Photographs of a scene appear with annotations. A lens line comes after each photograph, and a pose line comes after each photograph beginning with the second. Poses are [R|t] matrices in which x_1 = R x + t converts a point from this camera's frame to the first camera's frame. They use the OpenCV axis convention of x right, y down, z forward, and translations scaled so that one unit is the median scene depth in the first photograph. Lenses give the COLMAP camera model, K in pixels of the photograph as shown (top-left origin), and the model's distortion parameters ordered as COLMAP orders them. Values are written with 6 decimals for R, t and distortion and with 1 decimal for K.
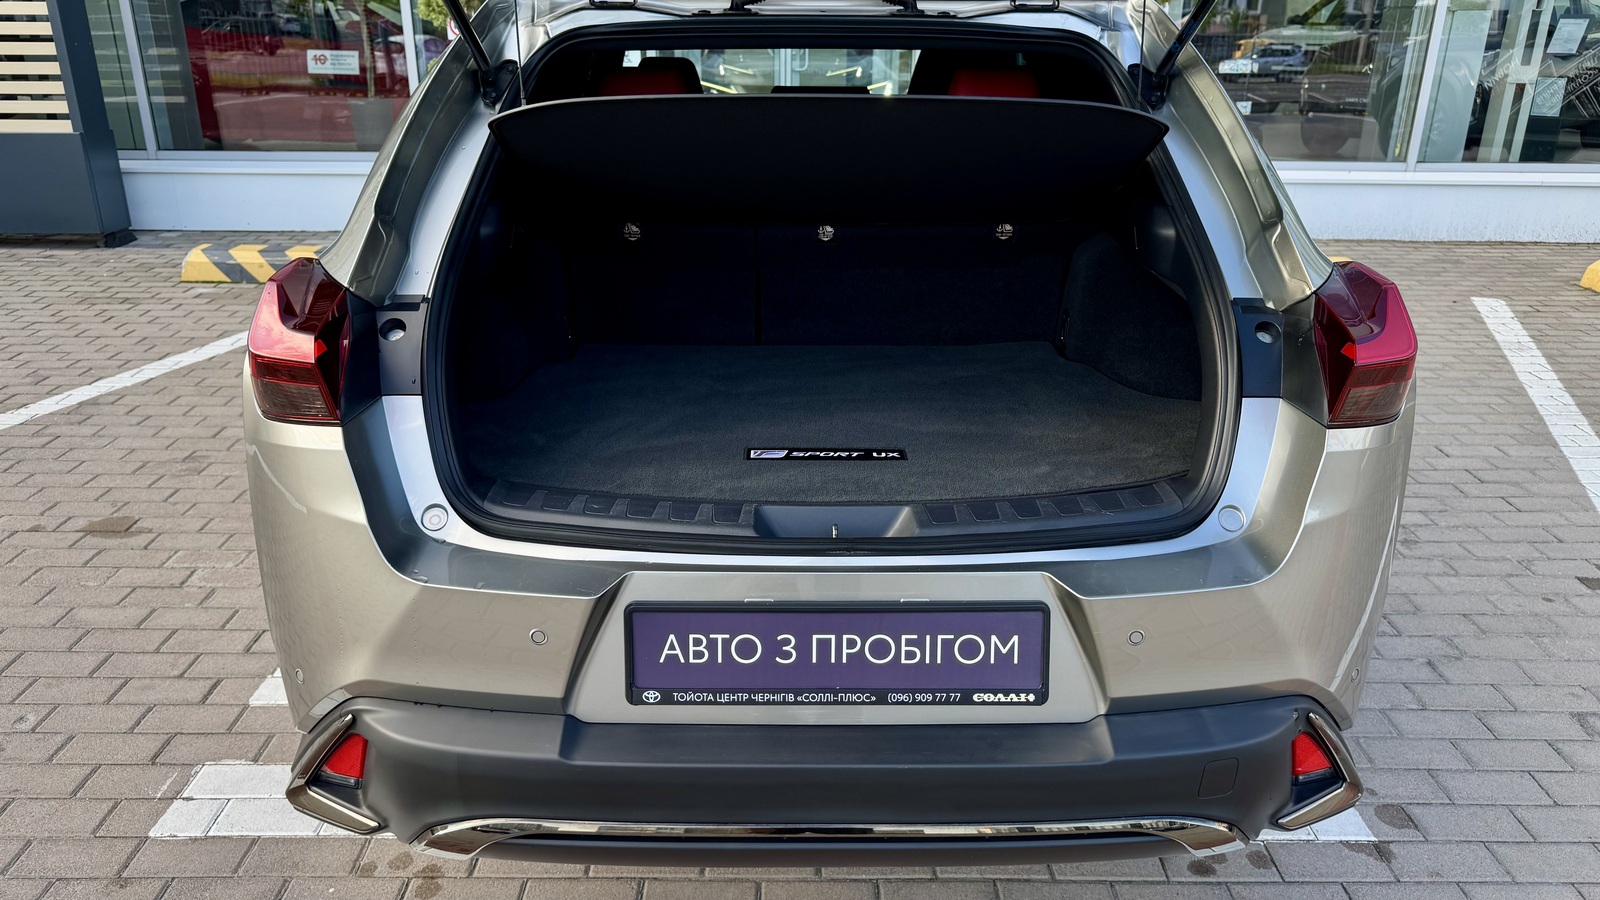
lens RADIAL K [[1134.1, 0, 796.0], [0, 1134.1, 458.4], [0, 0, 1]] dist [0.022906, -0.027514]
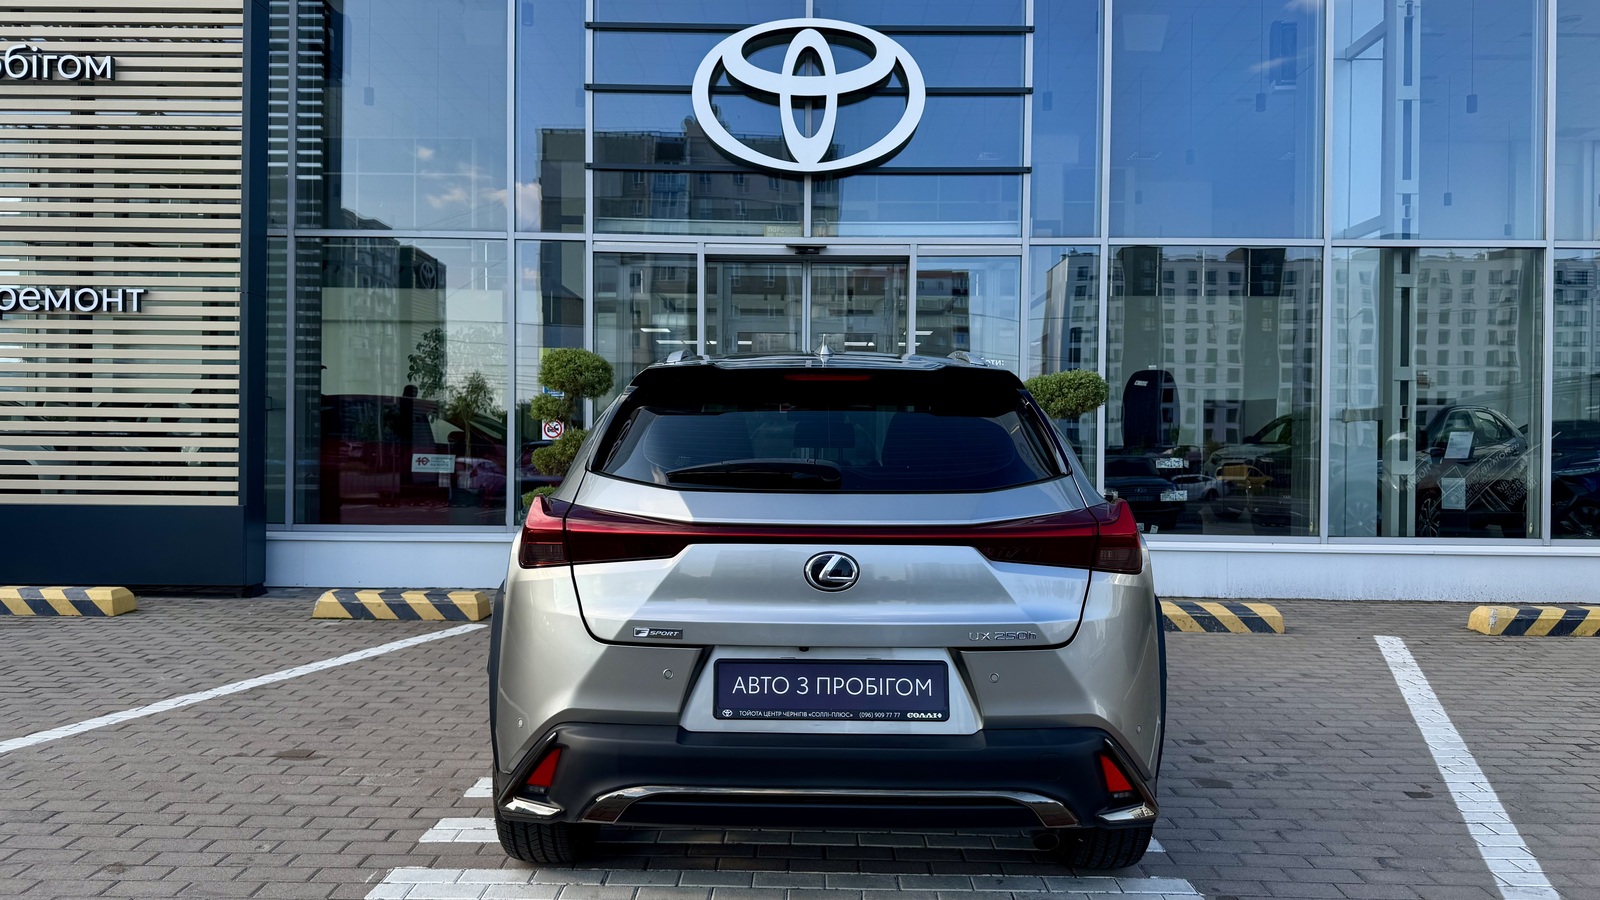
lens RADIAL K [[1134.1, 0, 798.1], [0, 1134.1, 464.4], [0, 0, 1]] dist [0.022906, -0.027514]
pose [[0.999883, 0.001499, -0.015237, 0.005133], [-0.006726, 0.937033, -0.349175, 0.214276], [0.013754, 0.349237, 0.936933, -0.374583]]
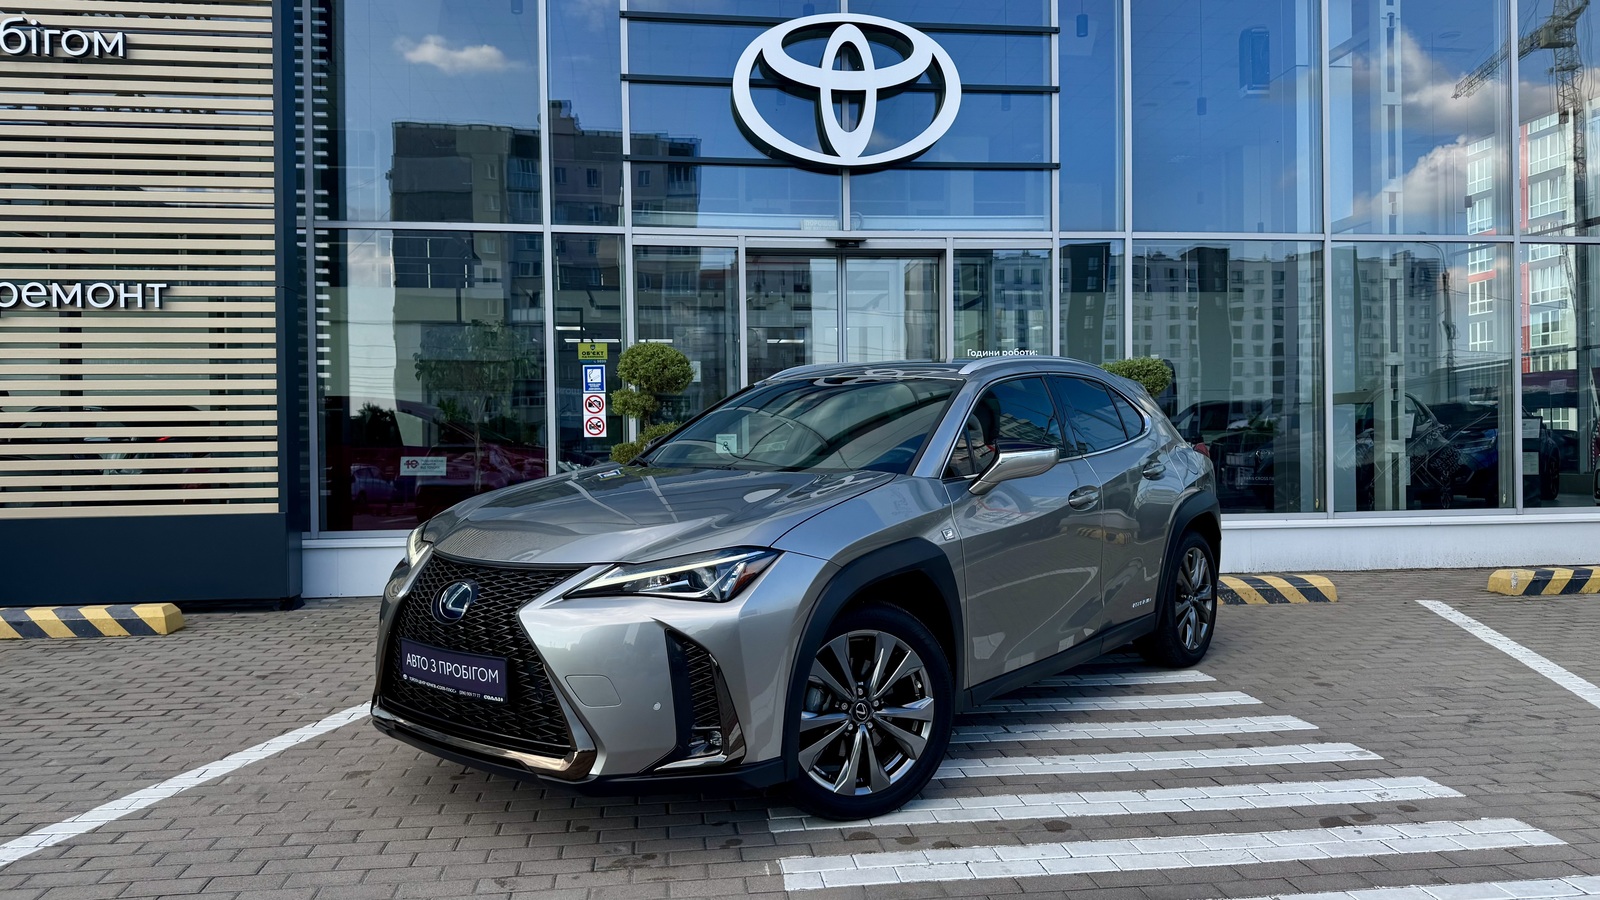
lens RADIAL K [[1134.1, 0, 795.3], [0, 1134.1, 462.7], [0, 0, 1]] dist [0.022906, -0.027514]
pose [[0.992675, -0.022724, 0.118663, -0.486074], [0.062836, 0.935976, -0.346411, 0.220274], [-0.103194, 0.351330, 0.930547, -0.356522]]
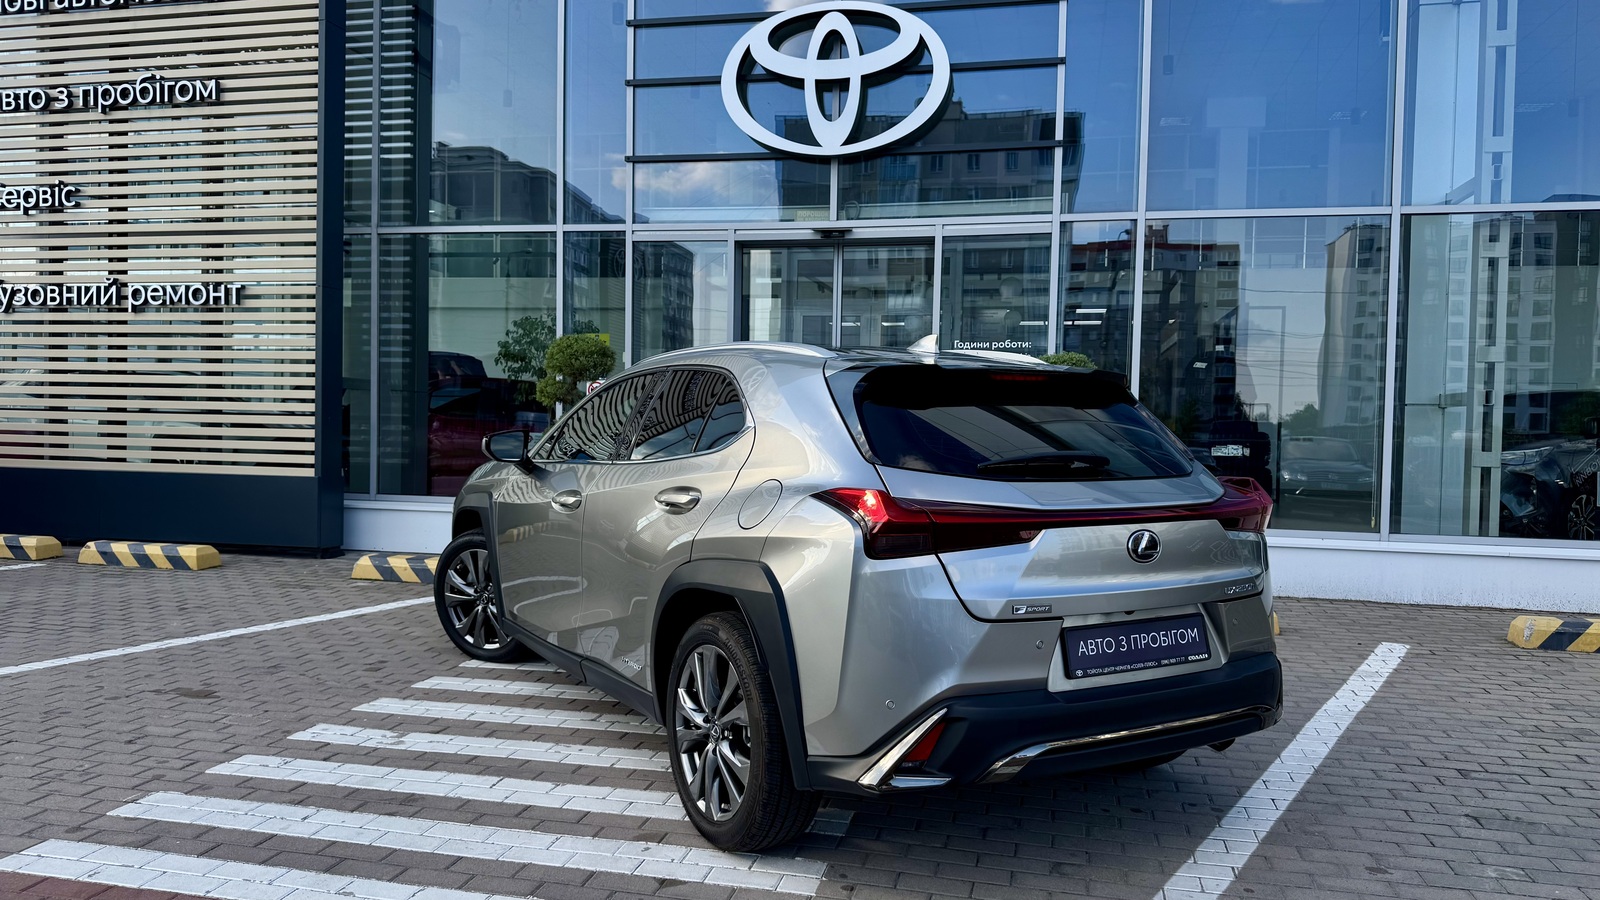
lens RADIAL K [[1134.1, 0, 798.2], [0, 1134.1, 469.0], [0, 0, 1]] dist [0.022906, -0.027514]
pose [[0.972707, 0.019420, -0.231224, 0.557131], [-0.094485, 0.943285, -0.318253, 0.196440], [0.211930, 0.331415, 0.919375, -0.349976]]
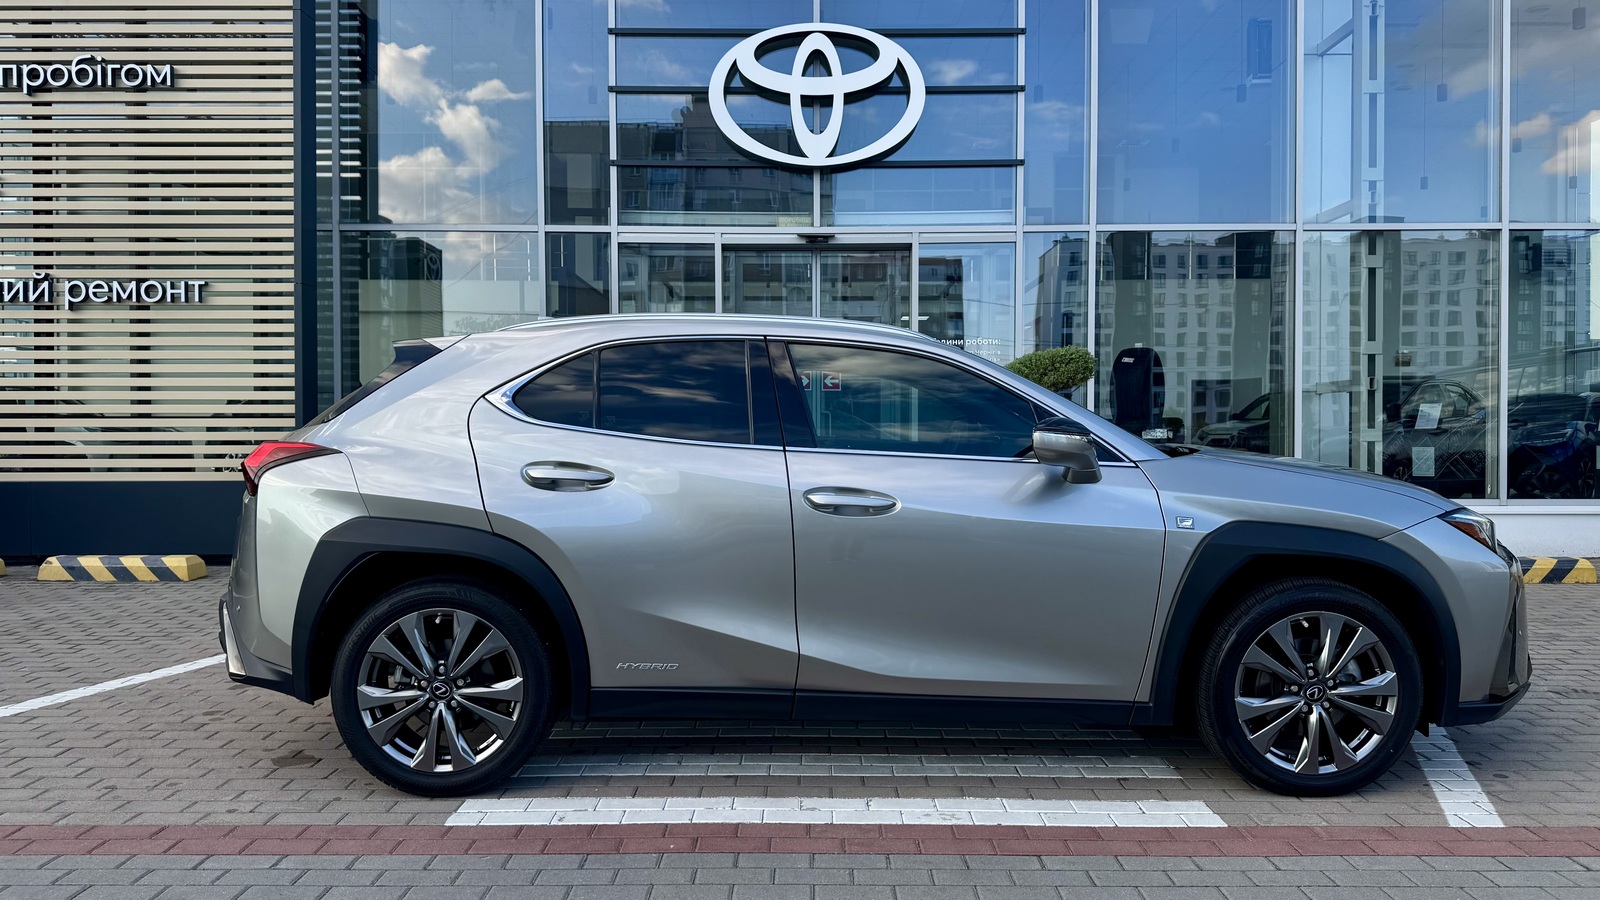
lens RADIAL K [[1134.1, 0, 798.2], [0, 1134.1, 462.0], [0, 0, 1]] dist [0.022906, -0.027514]
pose [[0.999903, -0.009434, -0.010248, -0.039672], [0.005366, 0.939831, -0.341597, 0.324796], [0.012854, 0.341509, 0.939791, -0.561616]]
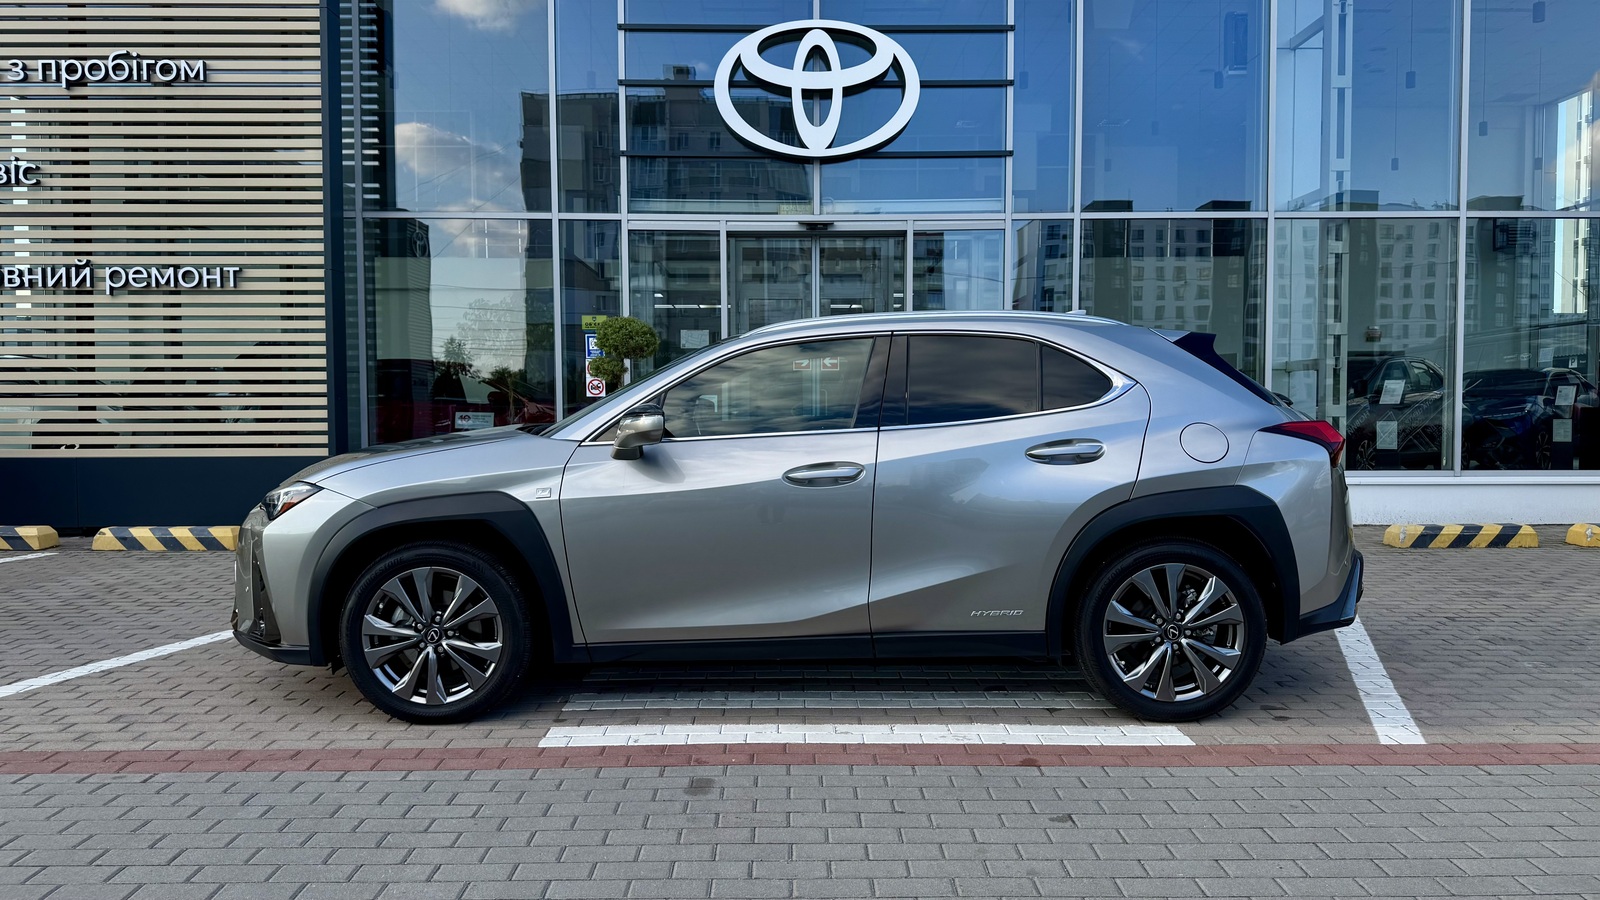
lens RADIAL K [[1134.1, 0, 792.7], [0, 1134.1, 471.4], [0, 0, 1]] dist [0.022906, -0.027514]
pose [[0.999922, -0.011958, 0.003577, -0.102045], [0.012477, 0.950110, -0.311664, 0.383917], [0.000328, 0.311685, 0.950186, -0.740507]]
